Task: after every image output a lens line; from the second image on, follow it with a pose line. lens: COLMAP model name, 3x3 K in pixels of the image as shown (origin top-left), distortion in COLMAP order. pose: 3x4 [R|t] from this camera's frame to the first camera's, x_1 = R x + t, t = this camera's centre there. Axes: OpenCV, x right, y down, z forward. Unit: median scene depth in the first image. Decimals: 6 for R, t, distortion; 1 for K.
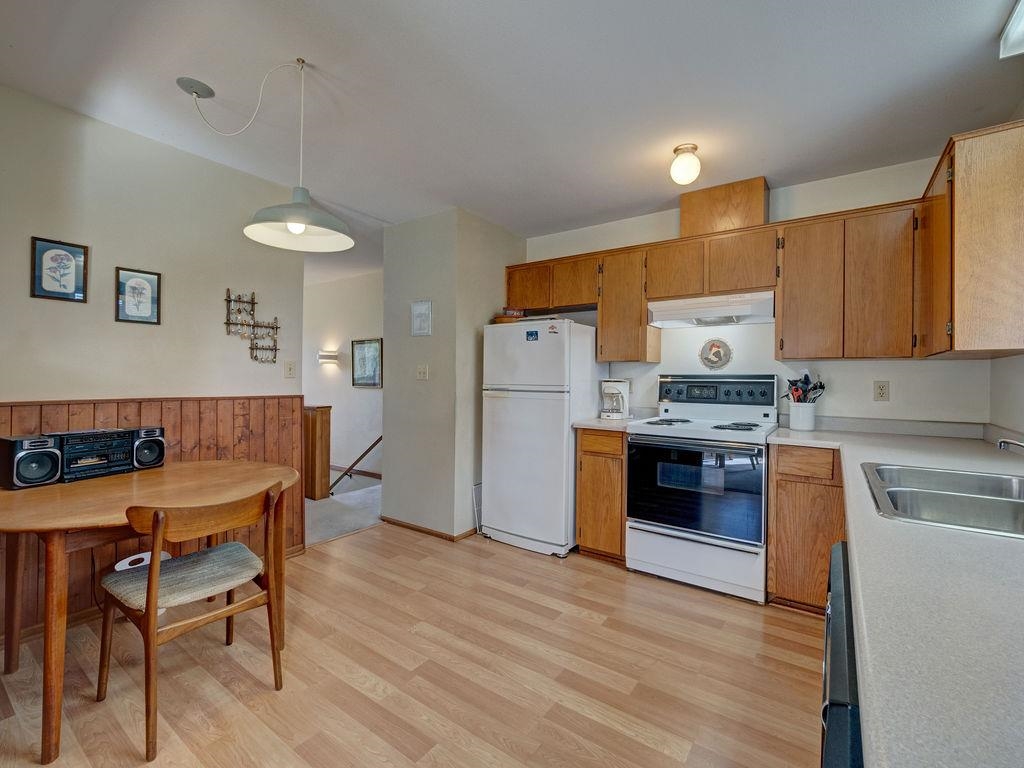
lens RADIAL K [[433.9, 0, 516.9], [0, 433.9, 378.4], [0, 0, 1]] dist [-0.017905, 0.000712]
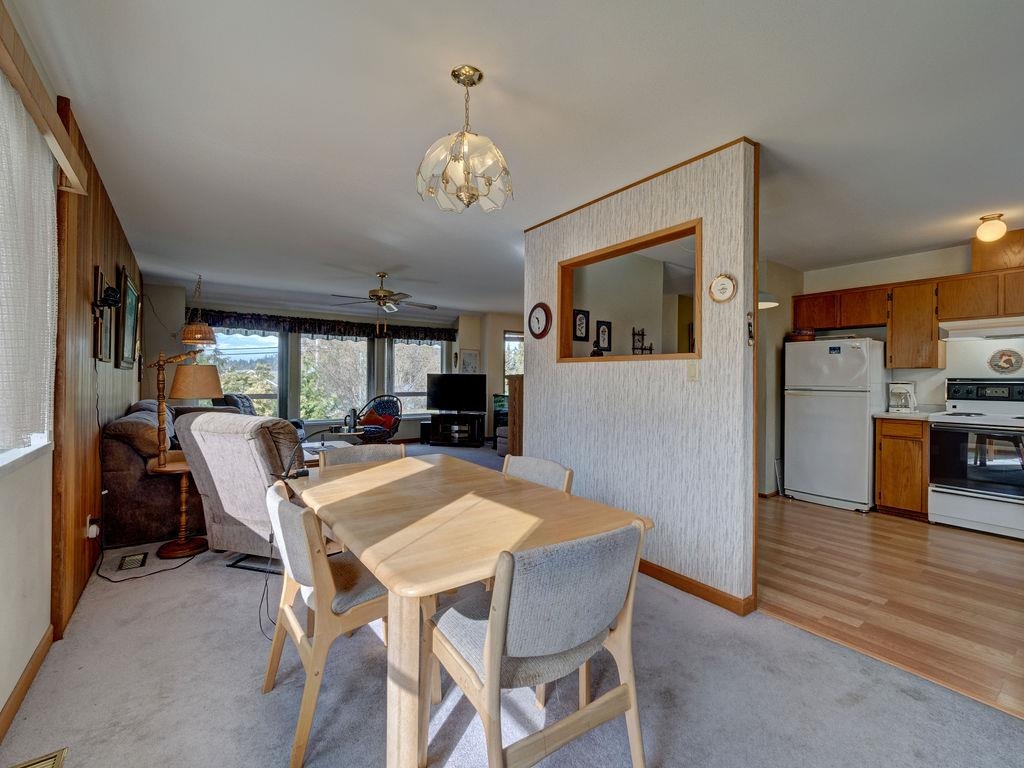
lens RADIAL K [[433.9, 0, 516.9], [0, 433.9, 378.4], [0, 0, 1]] dist [-0.017905, 0.000712]
pose [[0.946327, -0.004469, -0.323179, -0.499845], [0.003332, 0.999986, -0.004073, -0.007336], [0.323193, 0.002778, 0.946329, -0.638878]]
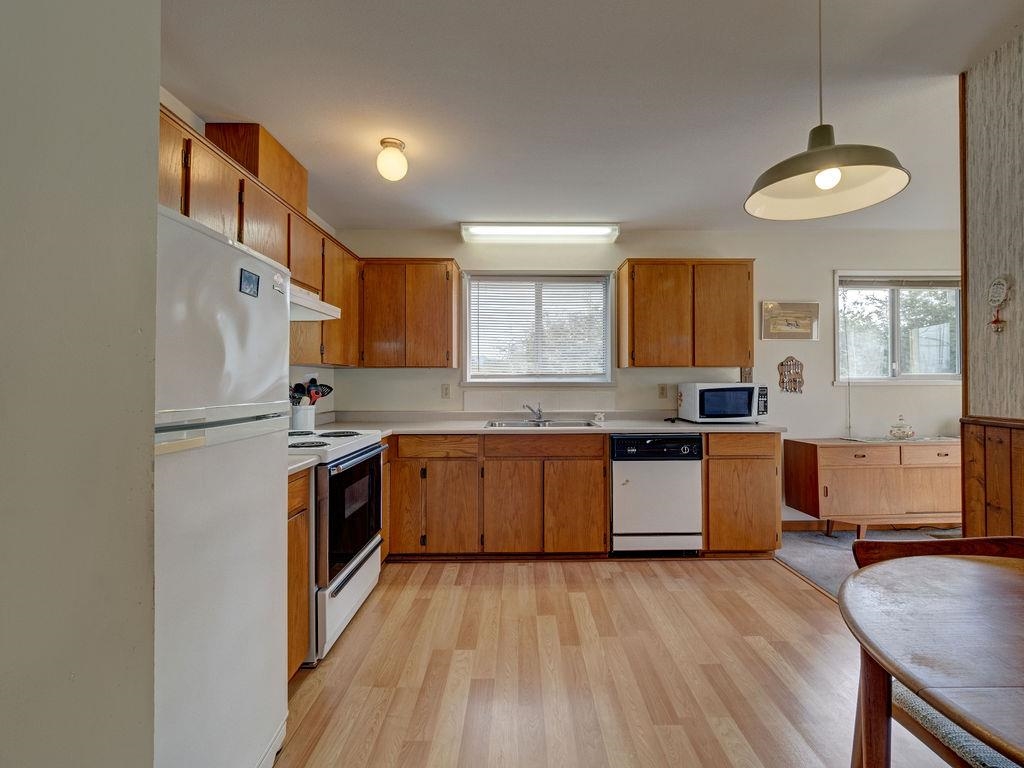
lens RADIAL K [[433.9, 0, 516.9], [0, 433.9, 378.4], [0, 0, 1]] dist [-0.017905, 0.000712]
pose [[-0.551357, 0.003887, 0.834260, -0.483706], [0.000461, 0.999990, -0.004355, -0.015822], [-0.834269, -0.002017, -0.551354, 1.076788]]
